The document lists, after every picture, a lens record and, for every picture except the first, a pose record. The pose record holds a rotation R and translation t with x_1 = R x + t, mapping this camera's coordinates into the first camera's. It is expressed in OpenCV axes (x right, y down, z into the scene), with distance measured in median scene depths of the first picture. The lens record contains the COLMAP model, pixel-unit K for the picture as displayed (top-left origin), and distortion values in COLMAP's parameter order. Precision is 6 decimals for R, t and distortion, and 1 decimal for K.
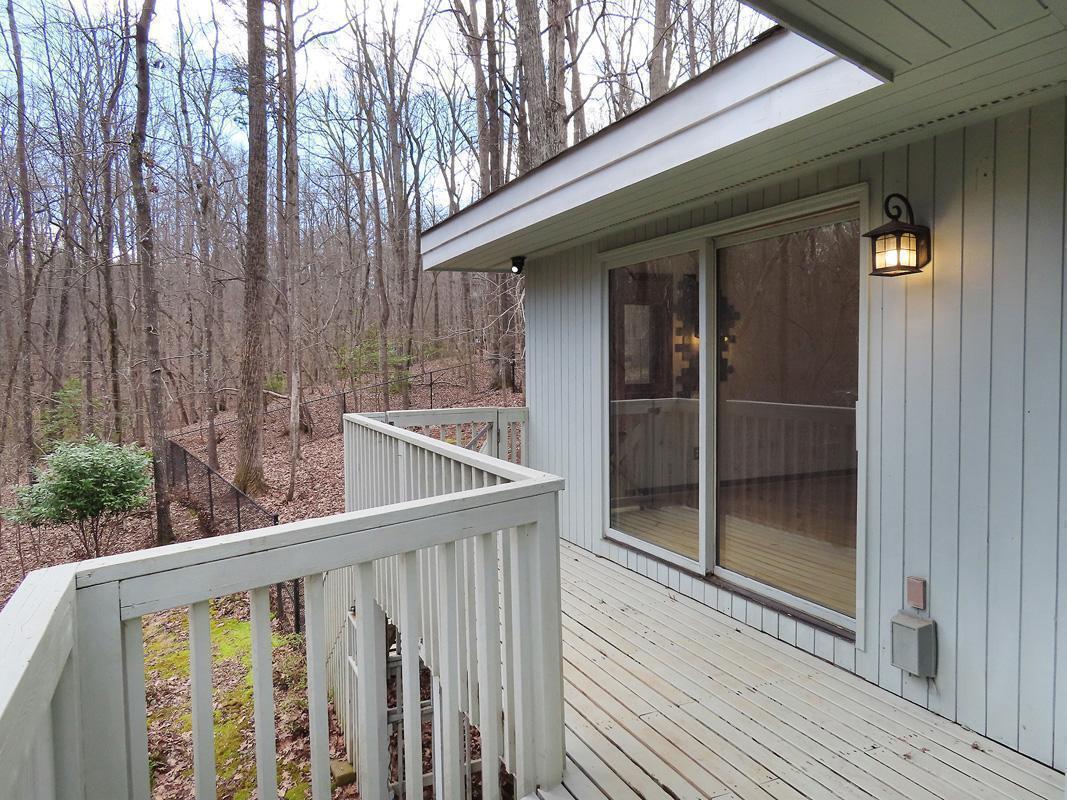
lens RADIAL K [[822.8, 0, 533.5], [0, 822.8, 400.0], [0, 0, 1]] dist [0.000167, 0.001081]
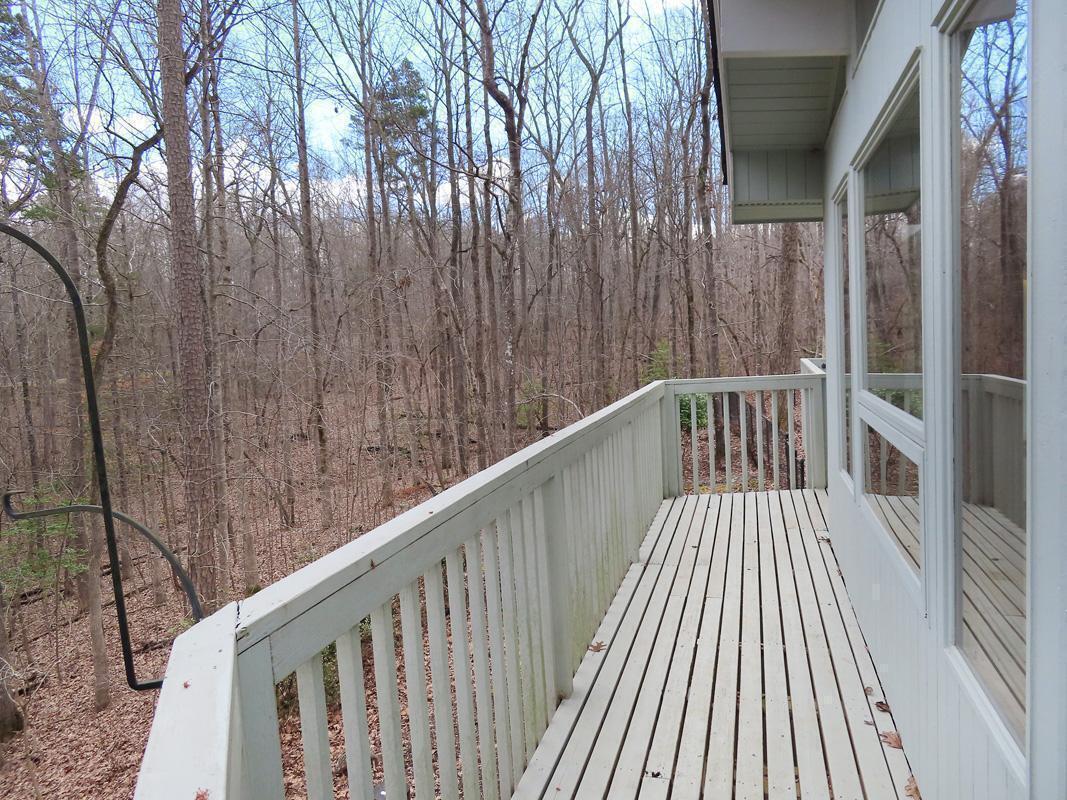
lens RADIAL K [[822.8, 0, 533.5], [0, 822.8, 400.0], [0, 0, 1]] dist [0.000167, 0.001081]
pose [[0.785958, 0.020591, -0.617936, 0.087200], [0.013562, 0.998631, 0.050526, -0.001445], [0.618131, -0.048092, 0.784603, -0.156186]]
